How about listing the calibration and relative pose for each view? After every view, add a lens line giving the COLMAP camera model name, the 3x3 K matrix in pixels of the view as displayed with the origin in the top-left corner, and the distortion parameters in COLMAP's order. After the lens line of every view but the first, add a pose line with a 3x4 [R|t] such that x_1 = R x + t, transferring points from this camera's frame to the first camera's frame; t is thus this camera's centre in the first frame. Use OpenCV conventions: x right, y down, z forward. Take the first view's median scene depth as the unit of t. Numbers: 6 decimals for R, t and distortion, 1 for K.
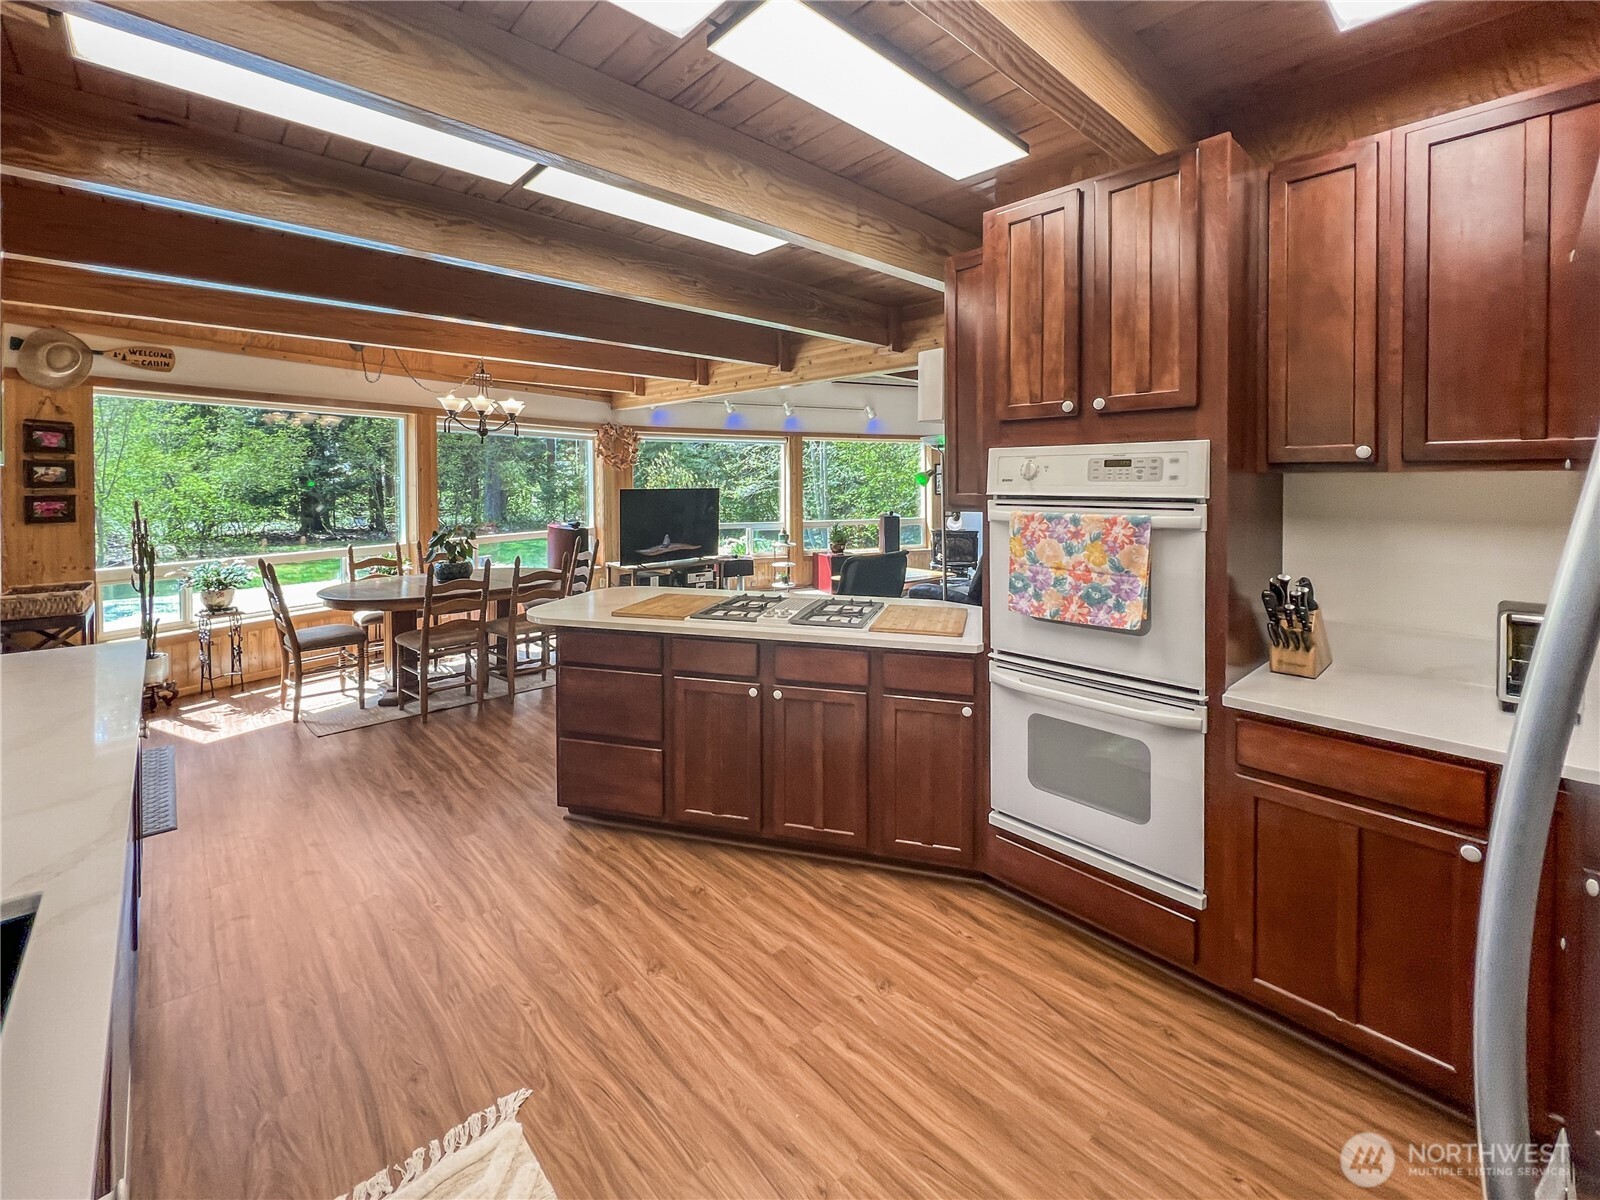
lens RADIAL K [[678.9, 0, 796.9], [0, 678.9, 486.6], [0, 0, 1]] dist [-0.002222, 0.000098]
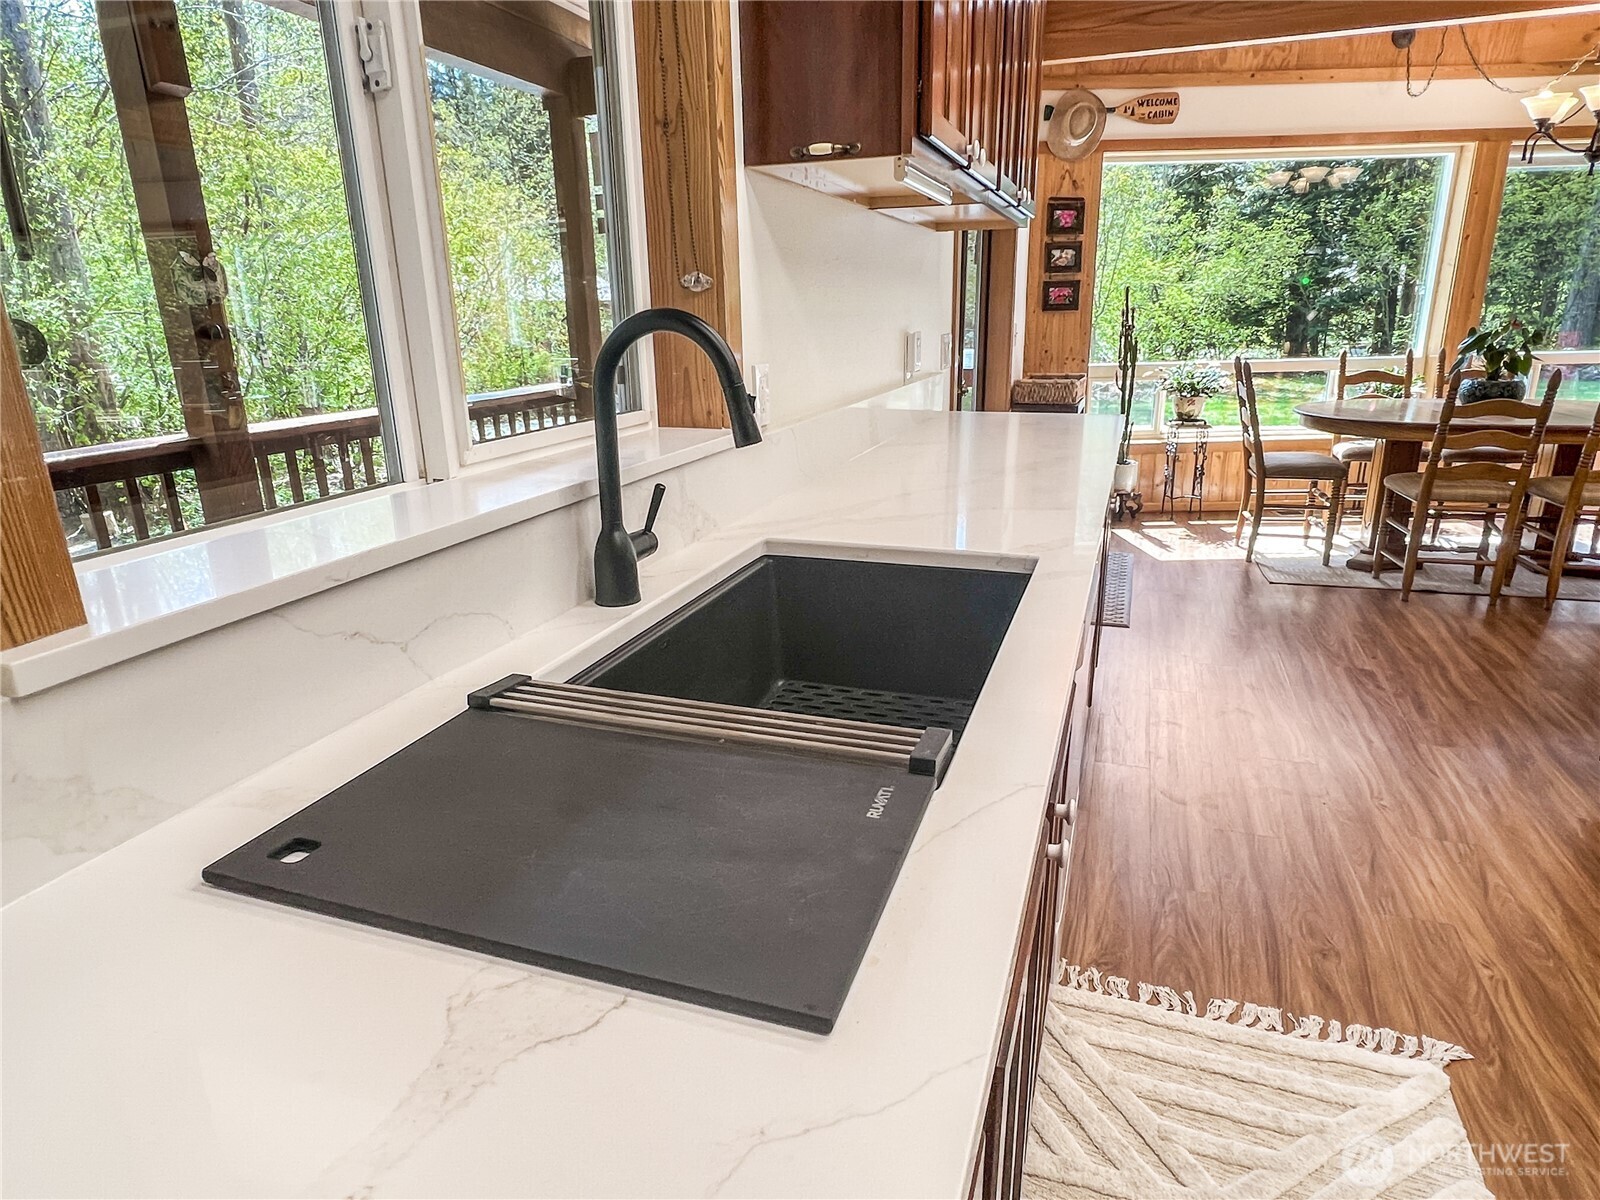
lens RADIAL K [[949.3, 0, 800.0], [0, 949.3, 600.0], [0, 0, 1]] dist [-0.004339, -0.000584]
pose [[0.462976, 0.260863, -0.847115, 0.001724], [0.008082, 0.954430, 0.298327, 0.054090], [0.886334, -0.144965, 0.439770, -0.003493]]
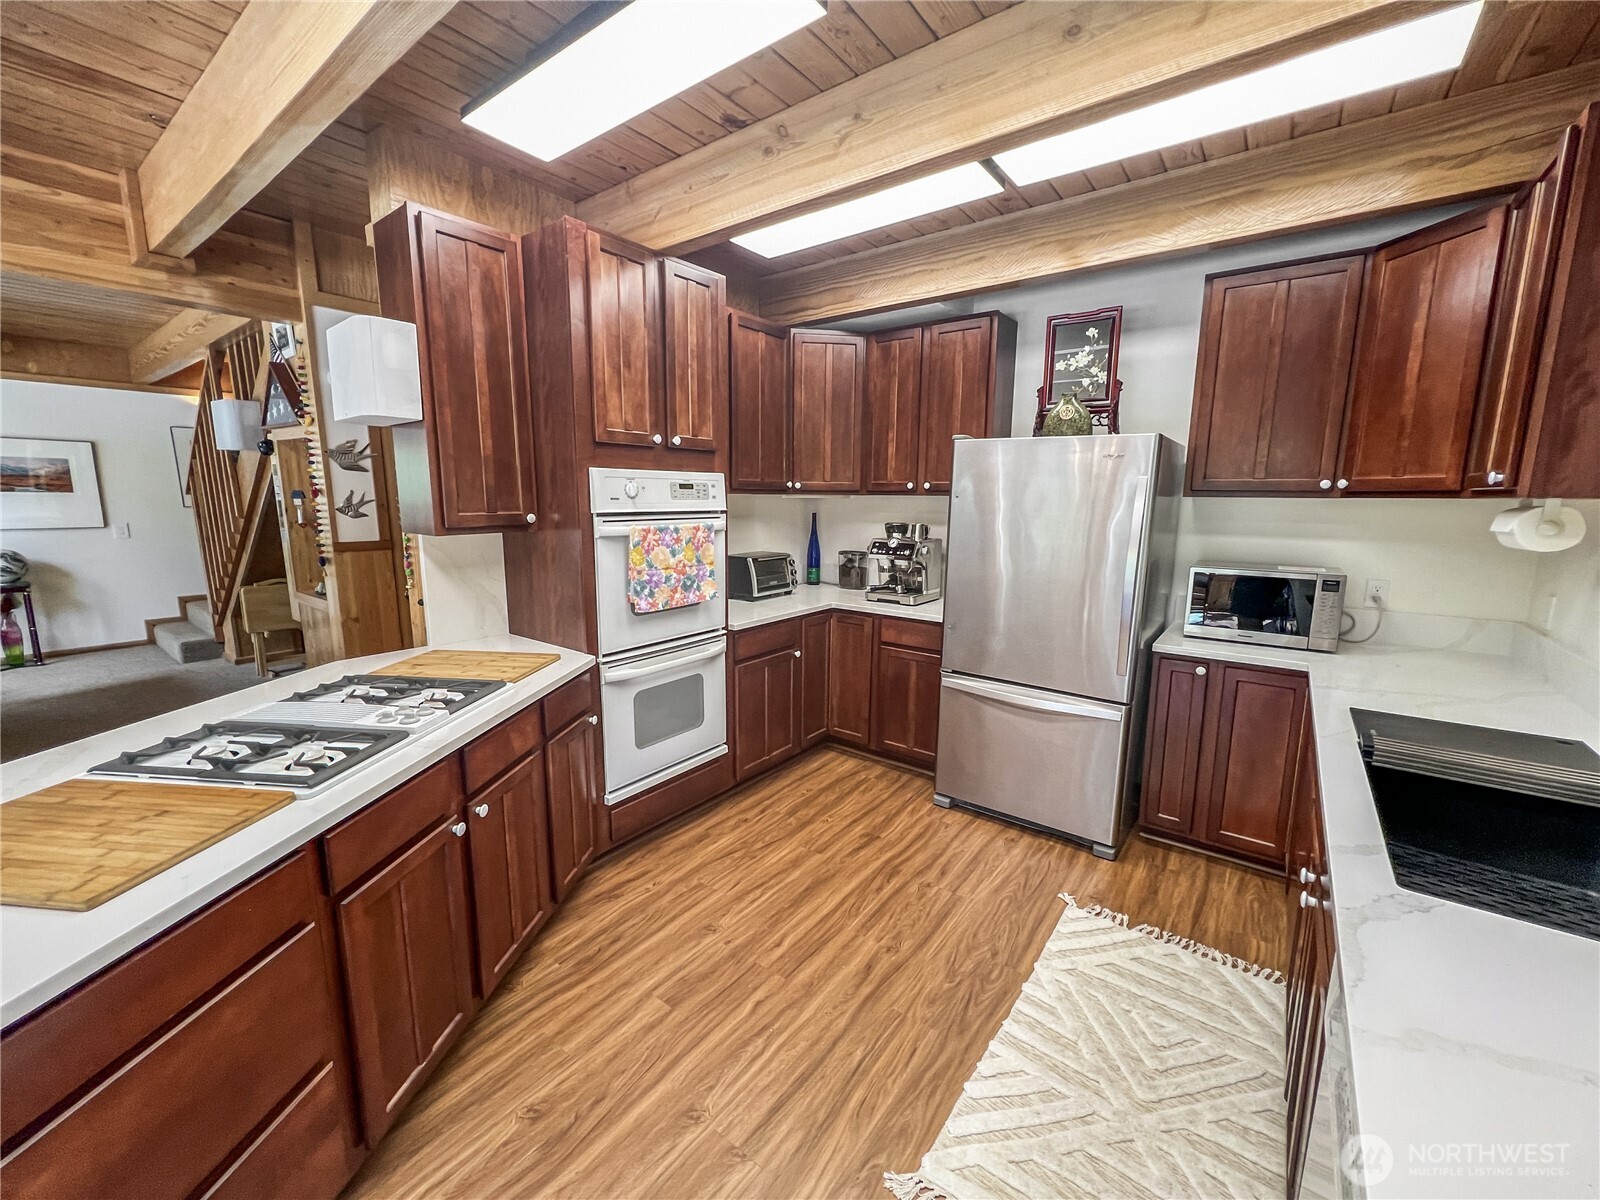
lens RADIAL K [[647.9, 0, 800.0], [0, 647.9, 600.0], [0, 0, 1]] dist [-0.001198, -0.000096]
pose [[-0.175262, -0.158124, 0.971741, -0.518970], [0.002559, 0.986941, 0.161059, -0.010412], [-0.984519, 0.030714, -0.172568, 0.583456]]
